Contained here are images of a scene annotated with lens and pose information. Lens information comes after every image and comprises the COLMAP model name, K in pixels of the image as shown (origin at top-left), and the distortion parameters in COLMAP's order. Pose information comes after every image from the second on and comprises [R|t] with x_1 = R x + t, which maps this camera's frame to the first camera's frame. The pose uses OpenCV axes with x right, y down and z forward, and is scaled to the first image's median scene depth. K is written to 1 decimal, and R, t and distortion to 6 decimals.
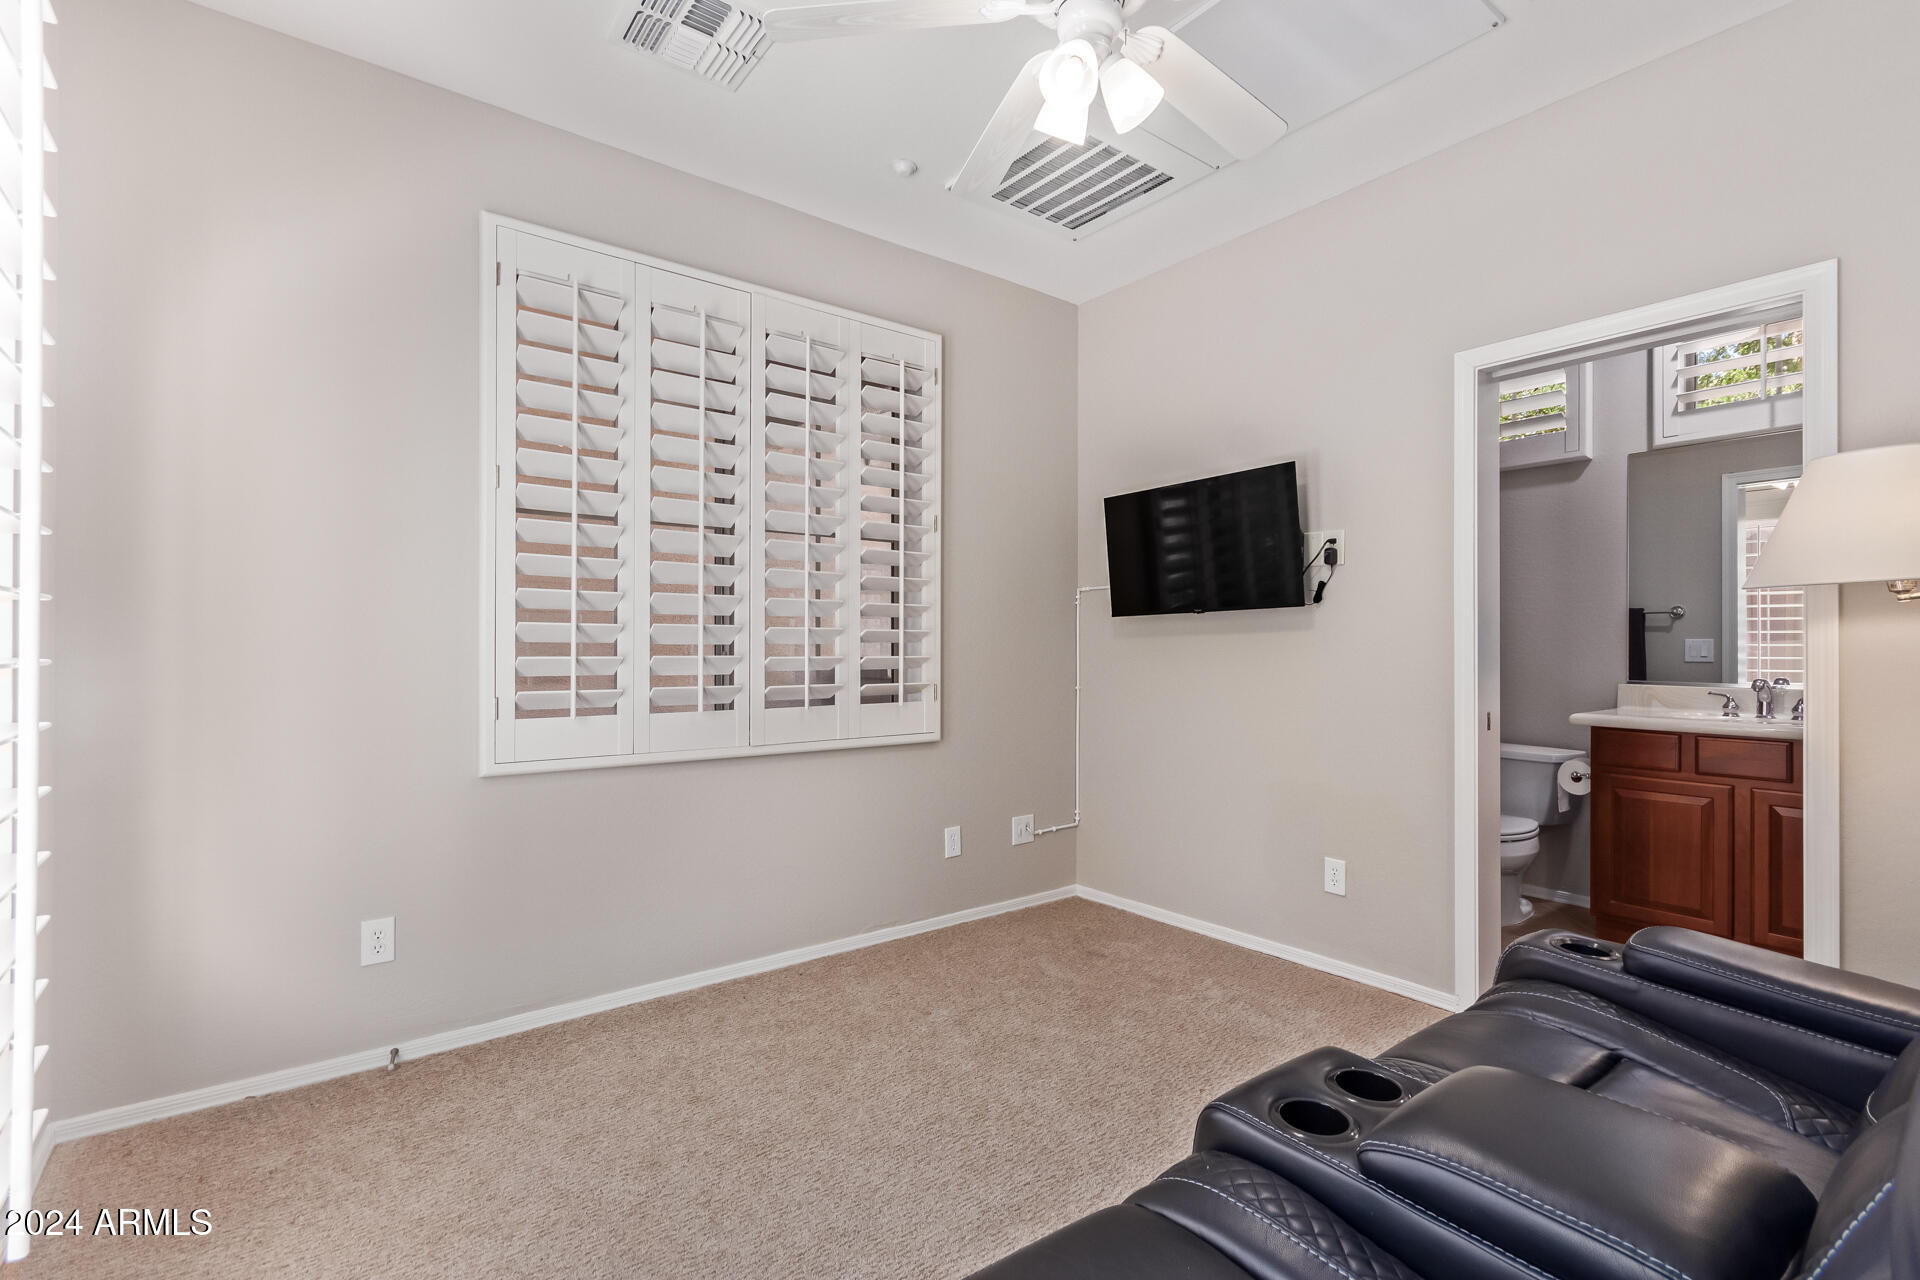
lens RADIAL K [[886.9, 0, 965.8], [0, 886.9, 636.2], [0, 0, 1]] dist [-0.000693, -0.001542]
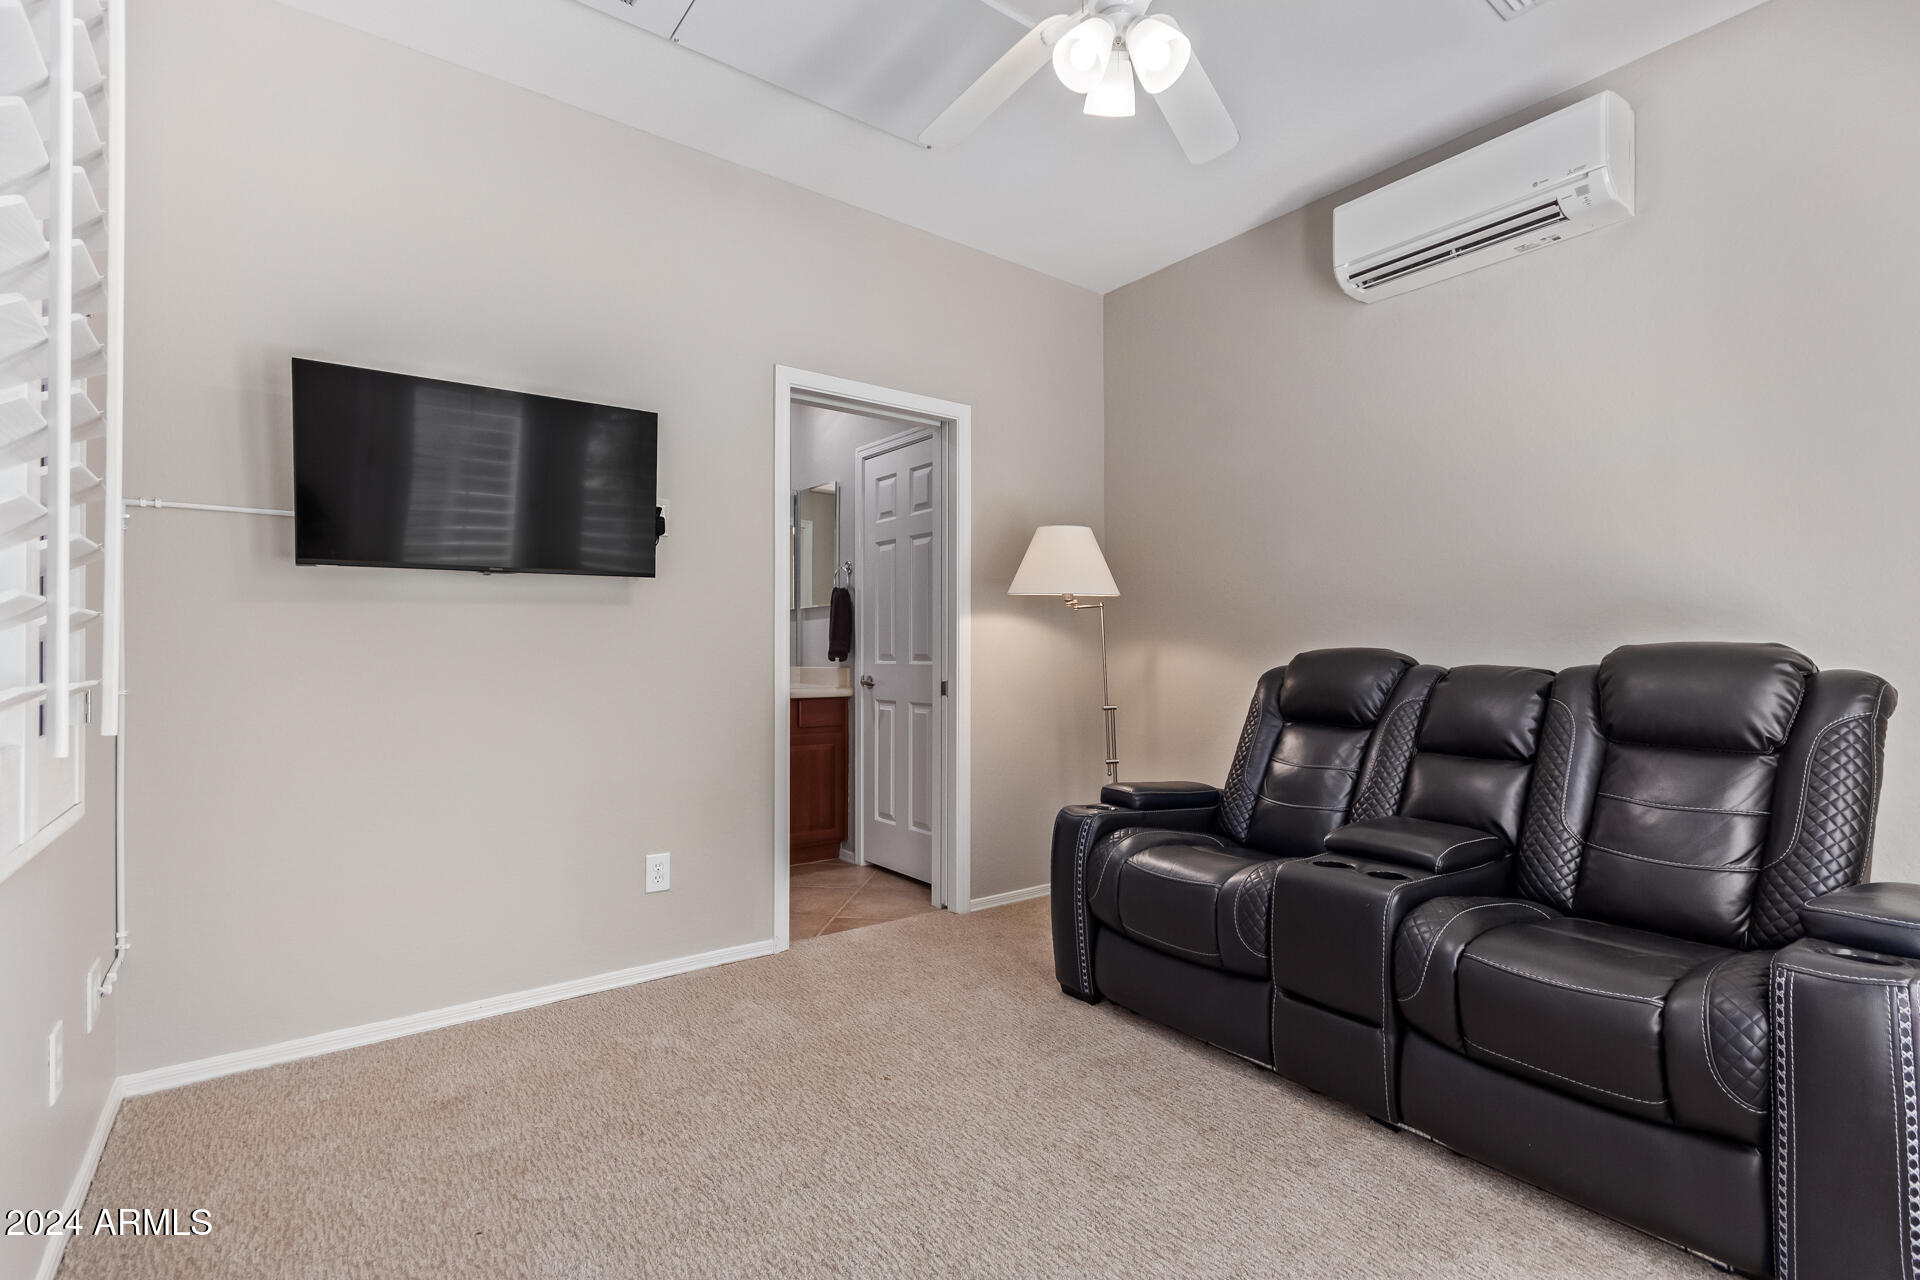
lens RADIAL K [[886.9, 0, 964.1], [0, 886.9, 656.9], [0, 0, 1]] dist [-0.000693, -0.001542]
pose [[0.011861, -0.002993, 0.999925, -0.470951], [-0.016128, 0.999865, 0.003184, 0.034863], [-0.999800, -0.016165, 0.011811, 0.628633]]
